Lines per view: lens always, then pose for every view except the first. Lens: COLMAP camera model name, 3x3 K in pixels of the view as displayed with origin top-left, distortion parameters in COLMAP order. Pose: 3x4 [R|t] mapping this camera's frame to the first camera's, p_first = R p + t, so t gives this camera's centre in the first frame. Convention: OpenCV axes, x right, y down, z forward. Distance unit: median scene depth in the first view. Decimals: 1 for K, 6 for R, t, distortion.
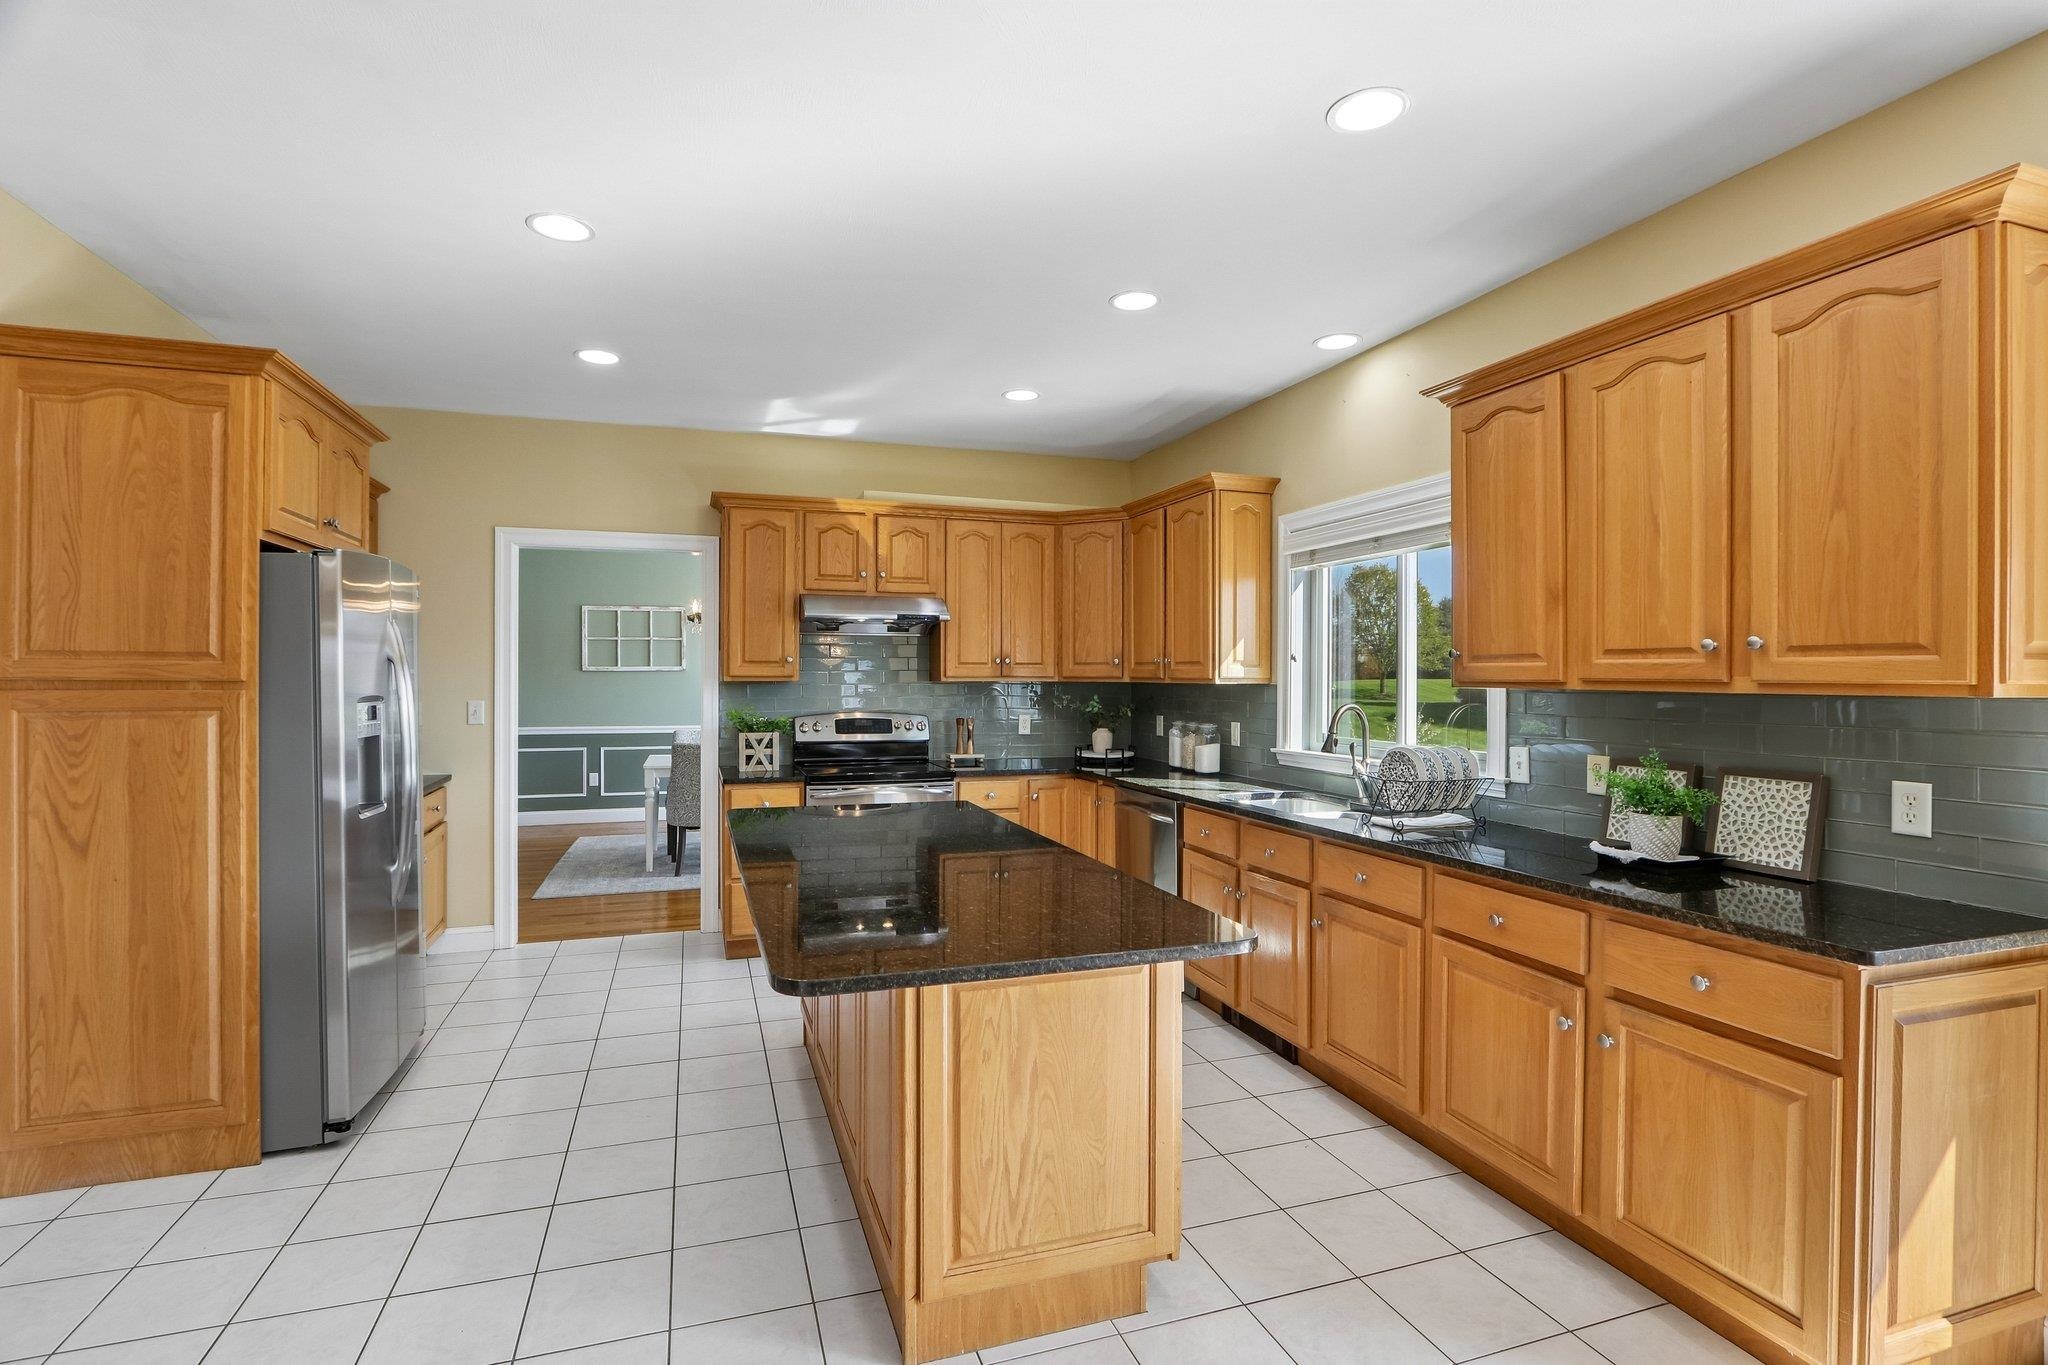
lens RADIAL K [[971.8, 0, 1007.1], [0, 971.8, 676.8], [0, 0, 1]] dist [-0.019076, 0.005047]
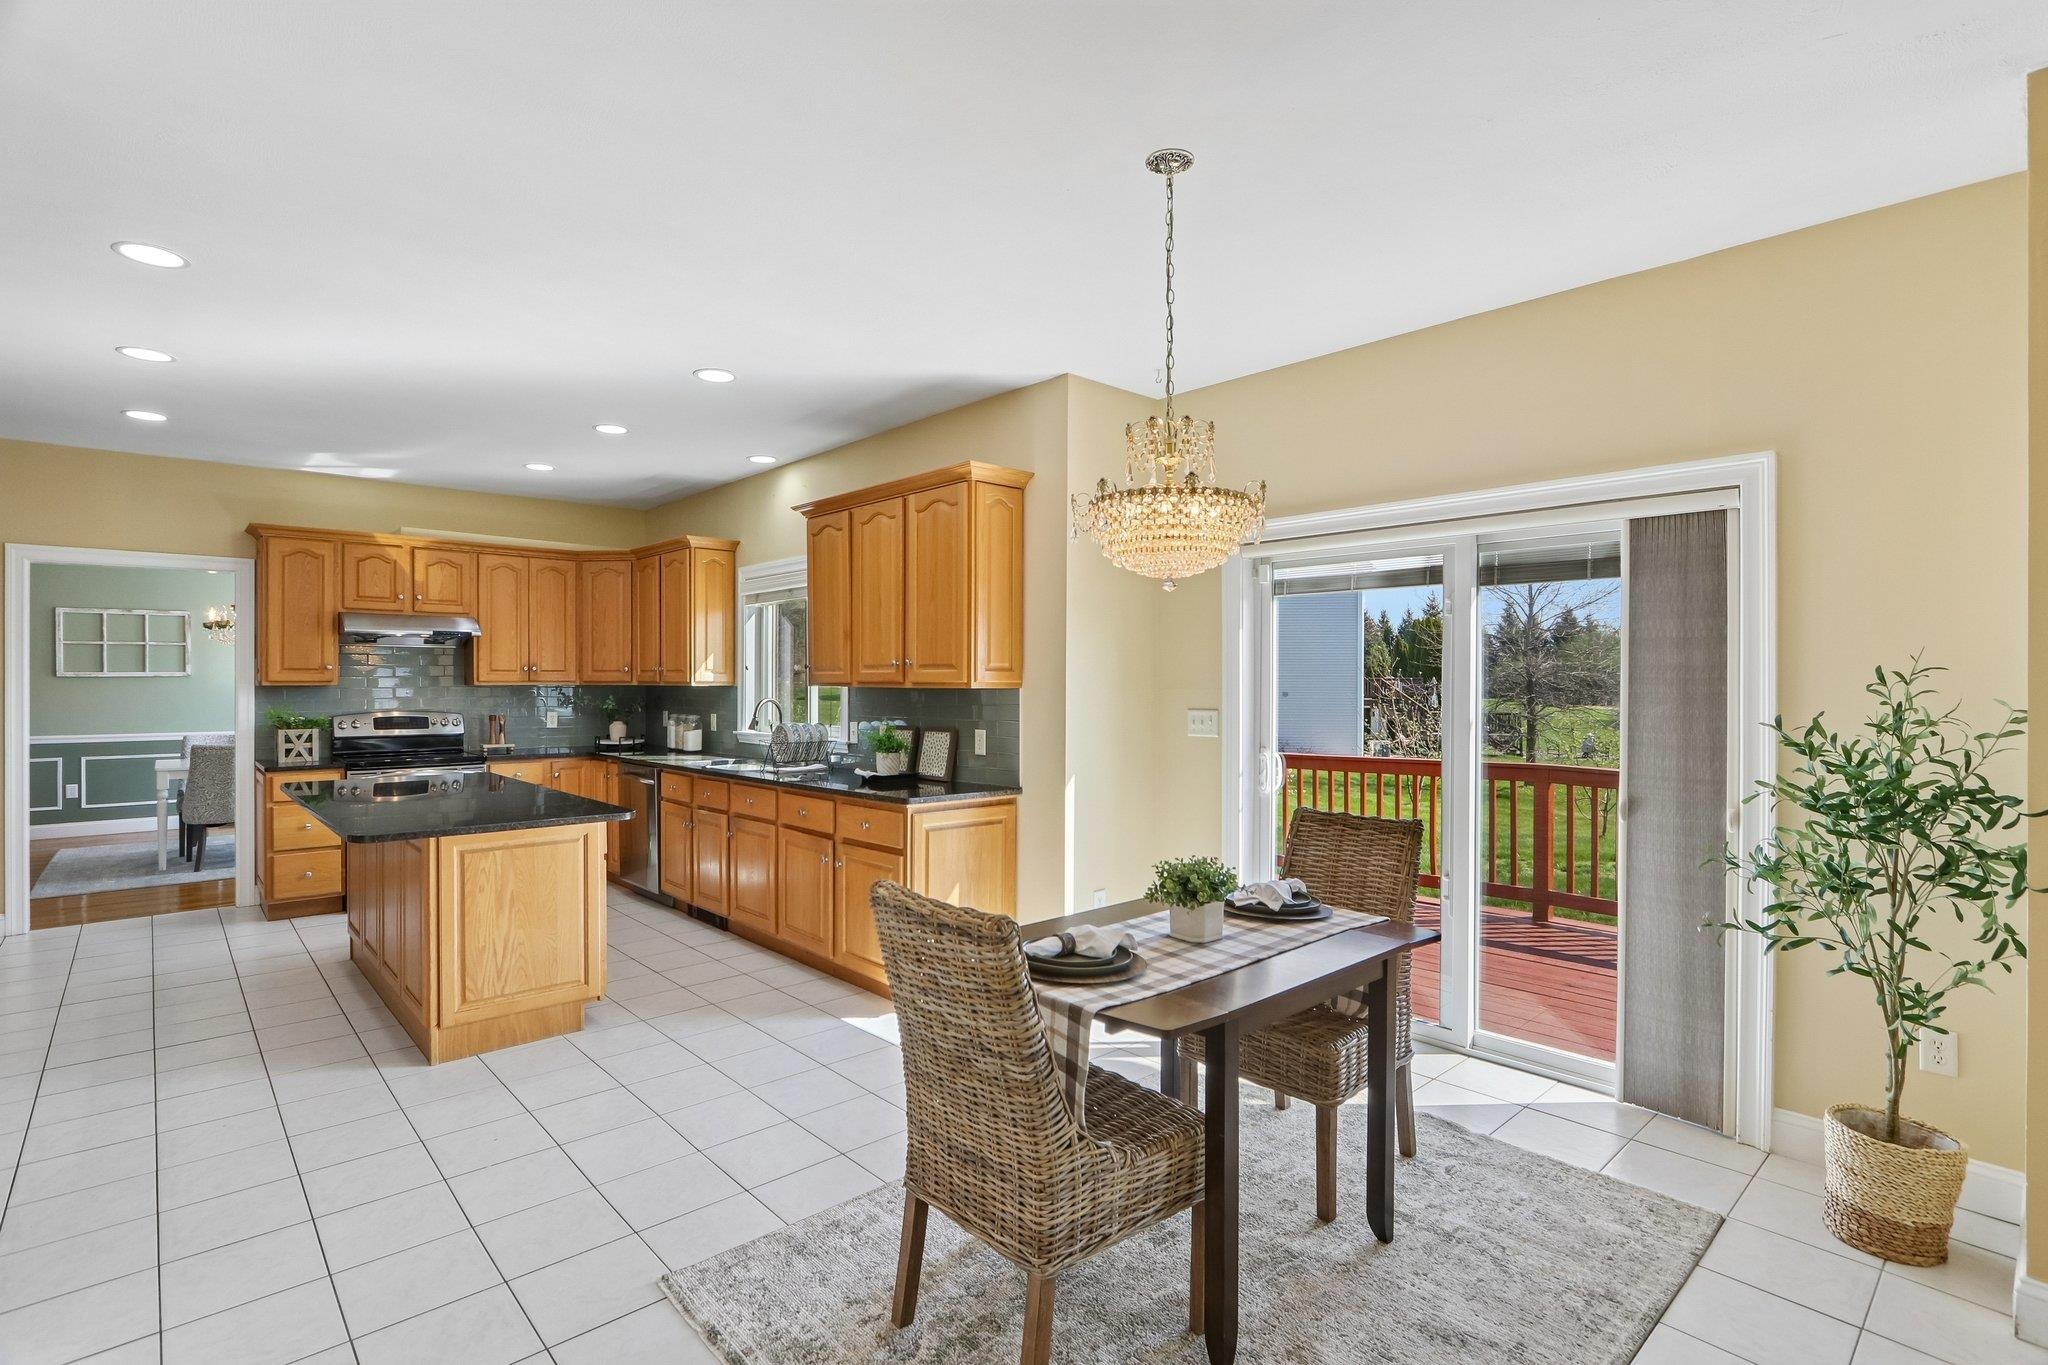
lens RADIAL K [[971.8, 0, 1014.0], [0, 971.8, 683.2], [0, 0, 1]] dist [-0.019076, 0.005047]
pose [[0.913184, -0.002996, 0.407537, 0.063123], [0.002545, 0.999995, 0.001649, 0.002136], [-0.407541, -0.000469, 0.913187, -0.434429]]
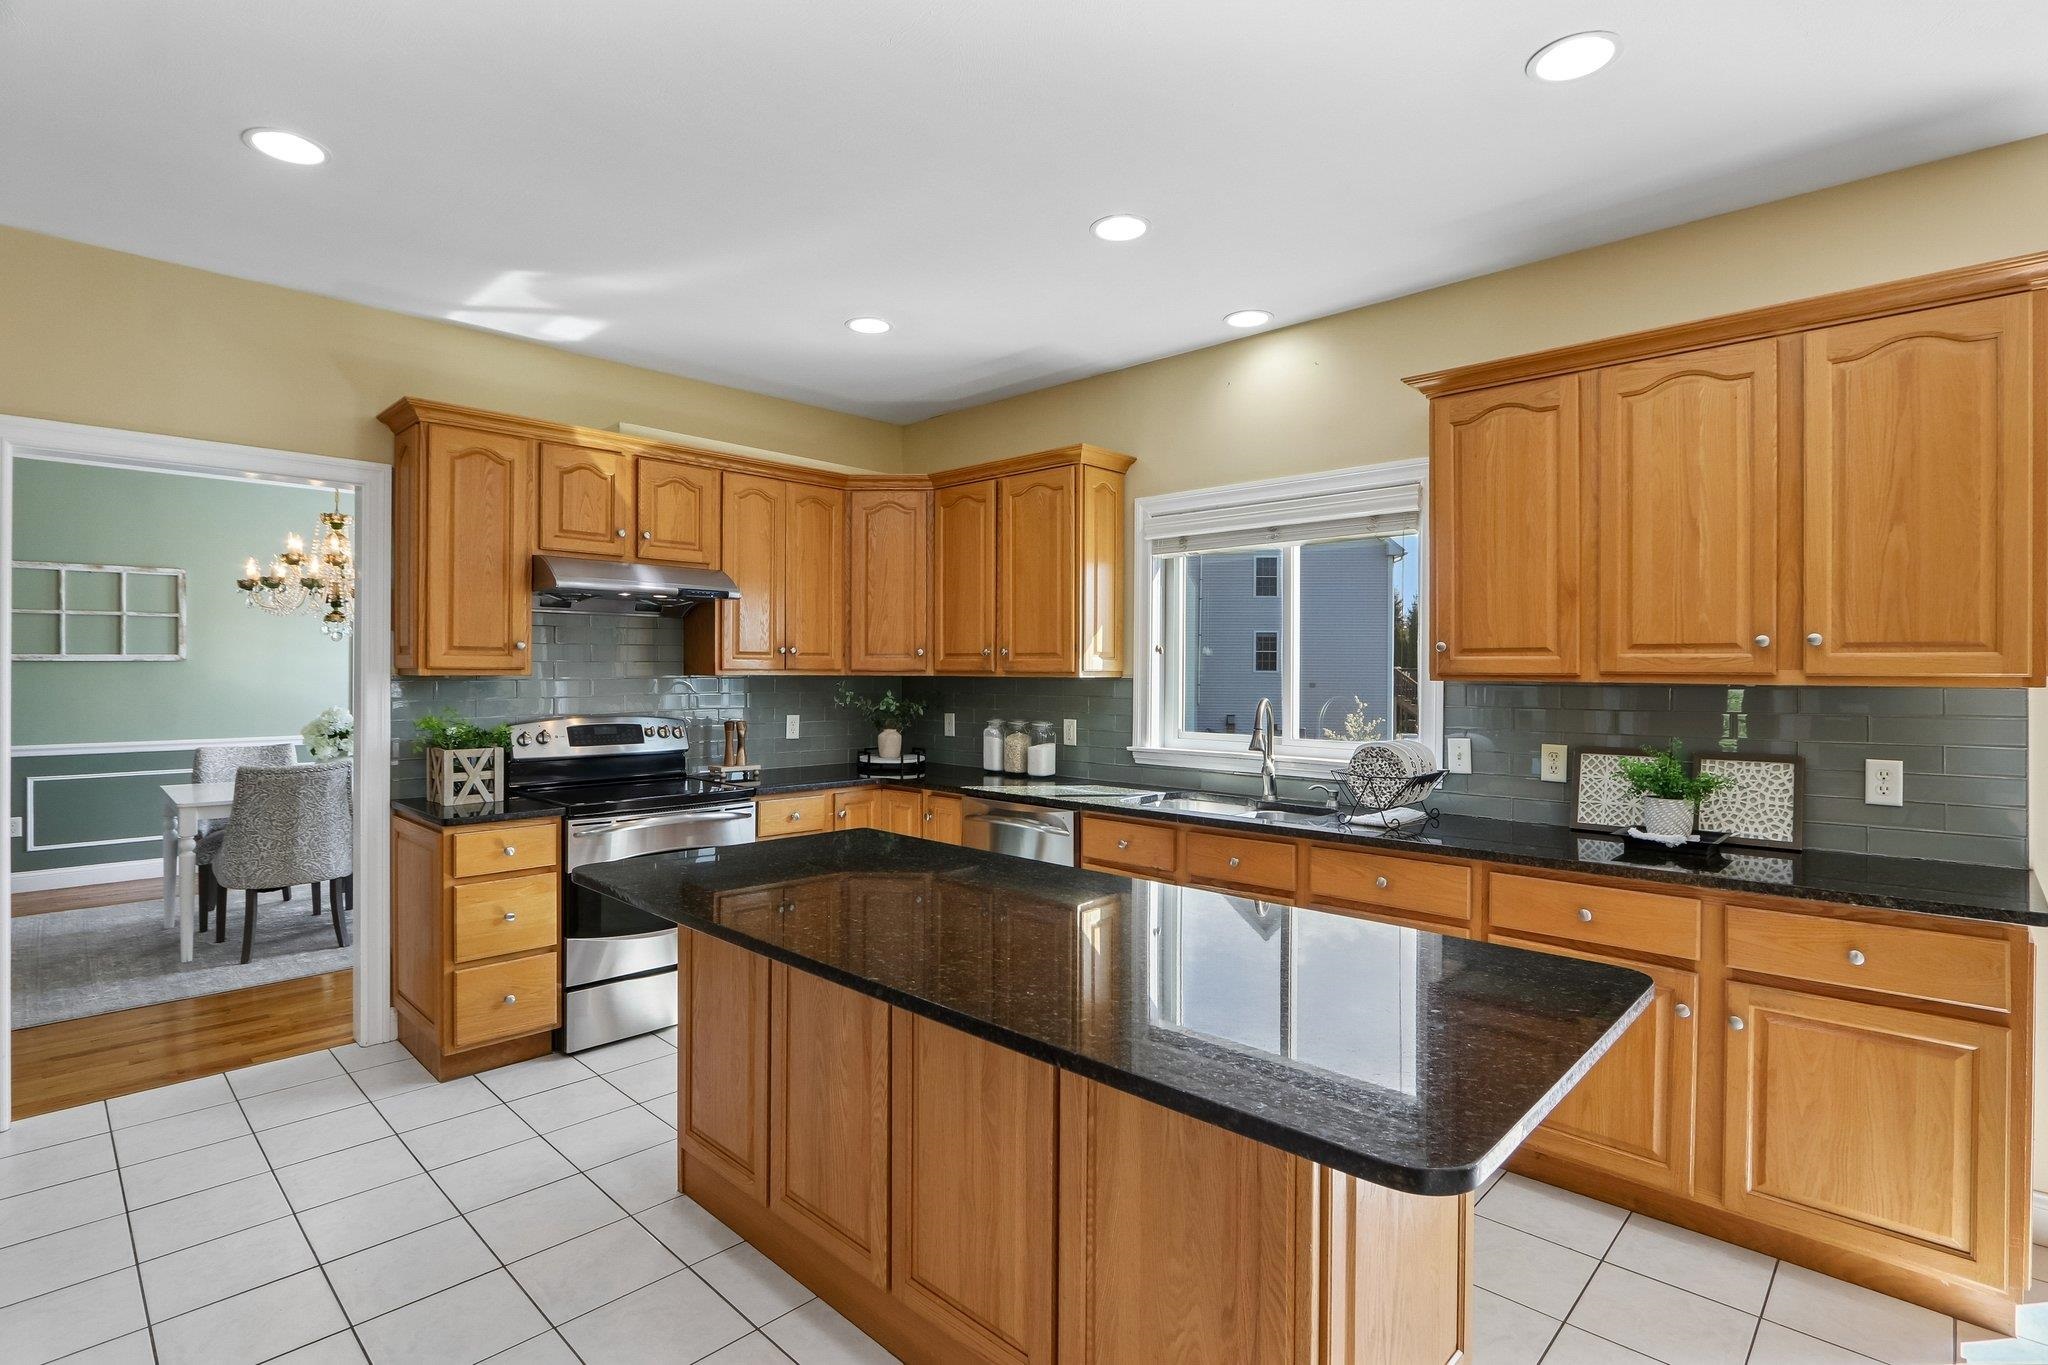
lens RADIAL K [[971.8, 0, 1016.0], [0, 971.8, 676.2], [0, 0, 1]] dist [-0.019076, 0.005047]
pose [[0.882603, -0.002224, 0.470113, -0.245721], [-0.000764, 0.999981, 0.006164, 0.000177], [-0.470118, -0.005799, 0.882585, 0.205272]]
